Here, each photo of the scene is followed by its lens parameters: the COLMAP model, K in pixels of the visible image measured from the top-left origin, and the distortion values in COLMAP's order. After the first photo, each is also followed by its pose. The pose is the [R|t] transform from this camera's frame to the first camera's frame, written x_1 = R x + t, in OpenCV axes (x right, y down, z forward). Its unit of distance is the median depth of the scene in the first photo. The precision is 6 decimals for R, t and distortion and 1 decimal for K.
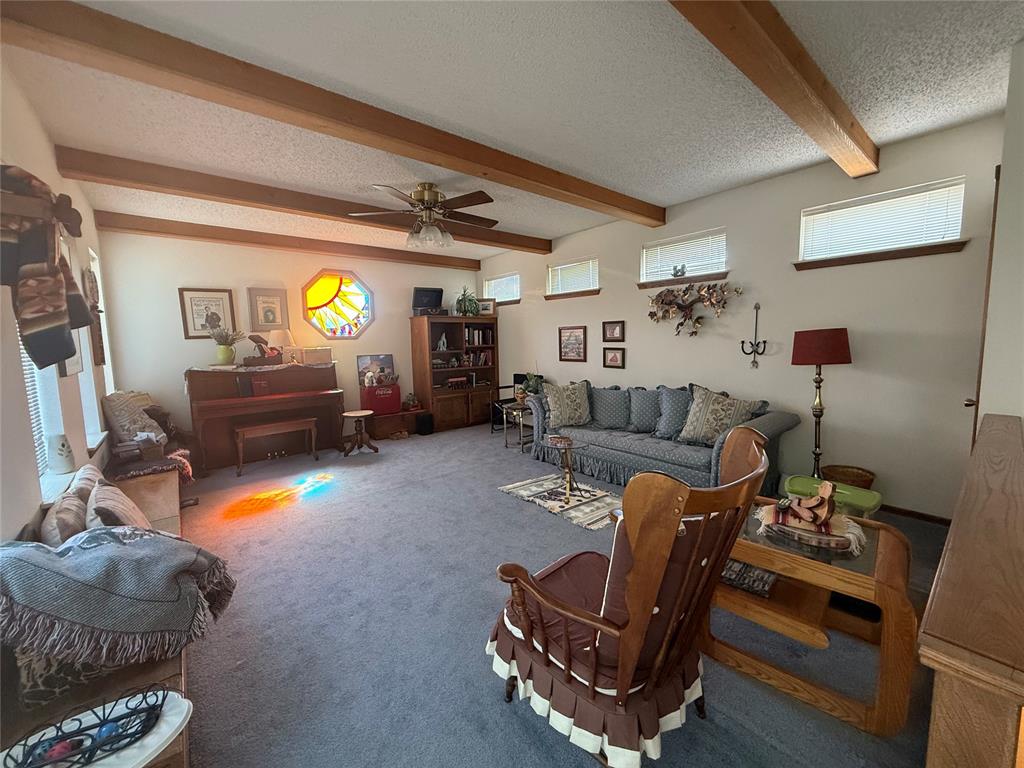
lens RADIAL K [[408.8, 0, 510.3], [0, 408.8, 382.0], [0, 0, 1]] dist [0.001526, 0.000165]
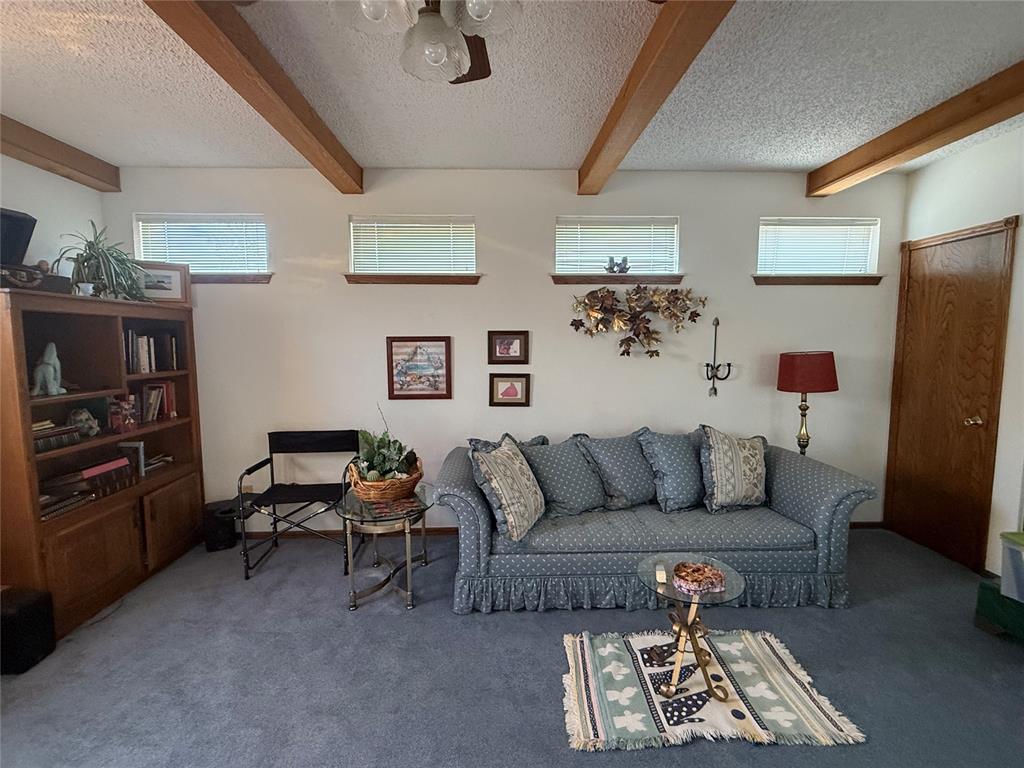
lens RADIAL K [[471.3, 0, 512.1], [0, 471.3, 382.7], [0, 0, 1]] dist [-0.001774, -0.000913]
pose [[0.608302, -0.054309, 0.791846, -0.312705], [0.074540, 0.997156, 0.011128, -0.079101], [-0.790198, 0.052255, 0.610620, 0.573846]]
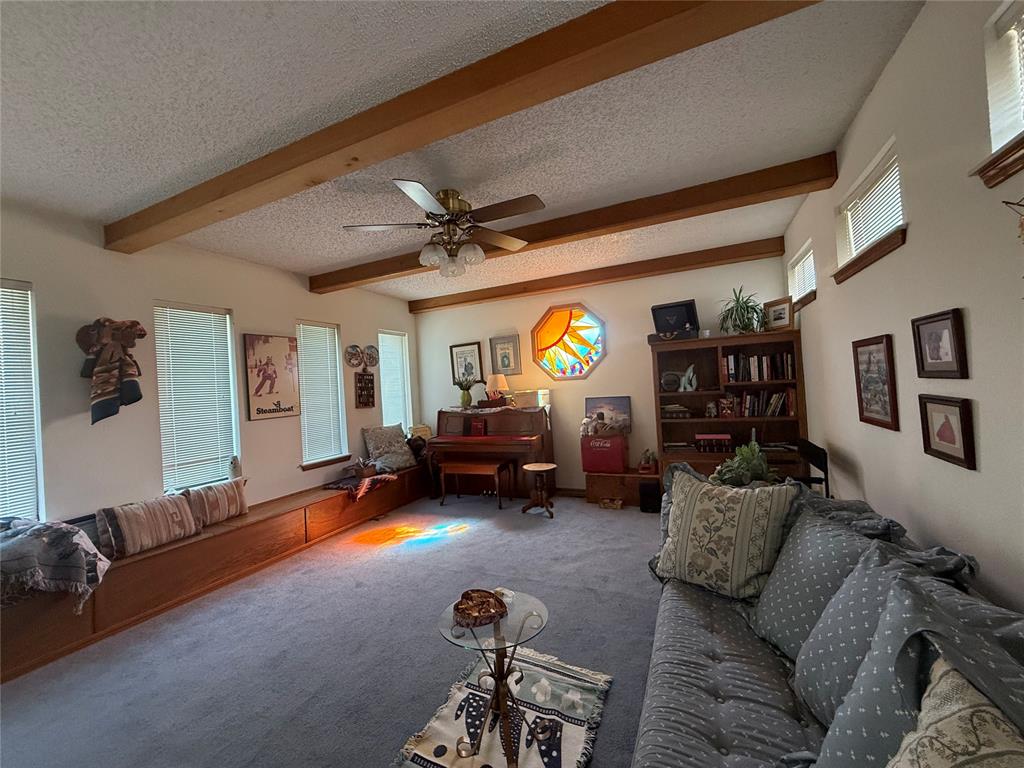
lens RADIAL K [[408.8, 0, 509.6], [0, 408.8, 383.7], [0, 0, 1]] dist [0.001526, 0.000165]
pose [[0.433800, -0.011272, -0.900939, 0.399432], [-0.041356, 0.998619, -0.032407, -0.071142], [0.900060, 0.051317, 0.432734, 0.571715]]
